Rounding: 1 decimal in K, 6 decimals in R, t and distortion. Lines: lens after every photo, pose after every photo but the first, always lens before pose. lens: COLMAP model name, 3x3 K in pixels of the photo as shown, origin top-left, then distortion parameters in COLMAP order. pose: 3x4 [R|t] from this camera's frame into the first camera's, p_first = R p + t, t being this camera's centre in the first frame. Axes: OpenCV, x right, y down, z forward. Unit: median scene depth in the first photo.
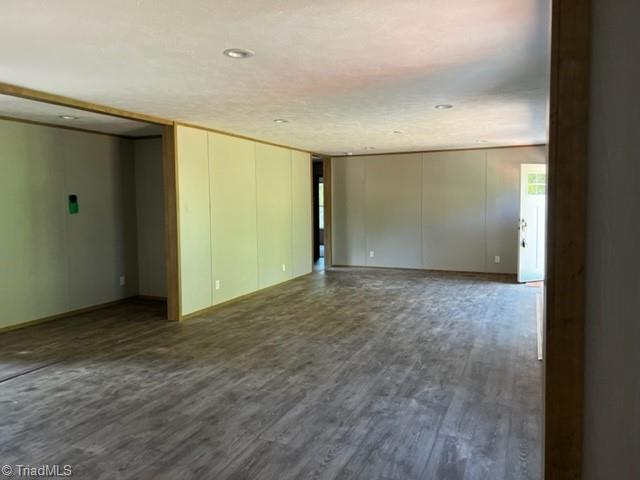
lens RADIAL K [[492.7, 0, 320.0], [0, 492.7, 240.0], [0, 0, 1]] dist [0.000467, 0.000493]
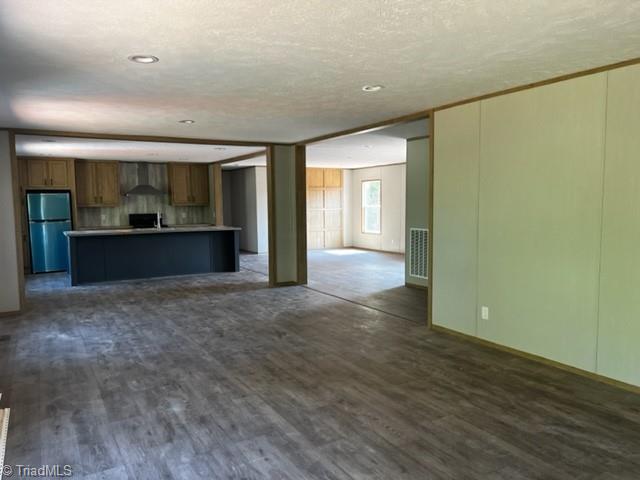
lens RADIAL K [[492.7, 0, 320.0], [0, 492.7, 240.0], [0, 0, 1]] dist [0.000467, 0.000493]
pose [[-0.601130, 0.086905, -0.794412, 0.749513], [-0.042519, 0.989183, 0.140386, -0.157297], [0.798019, 0.118168, -0.590933, 1.833234]]
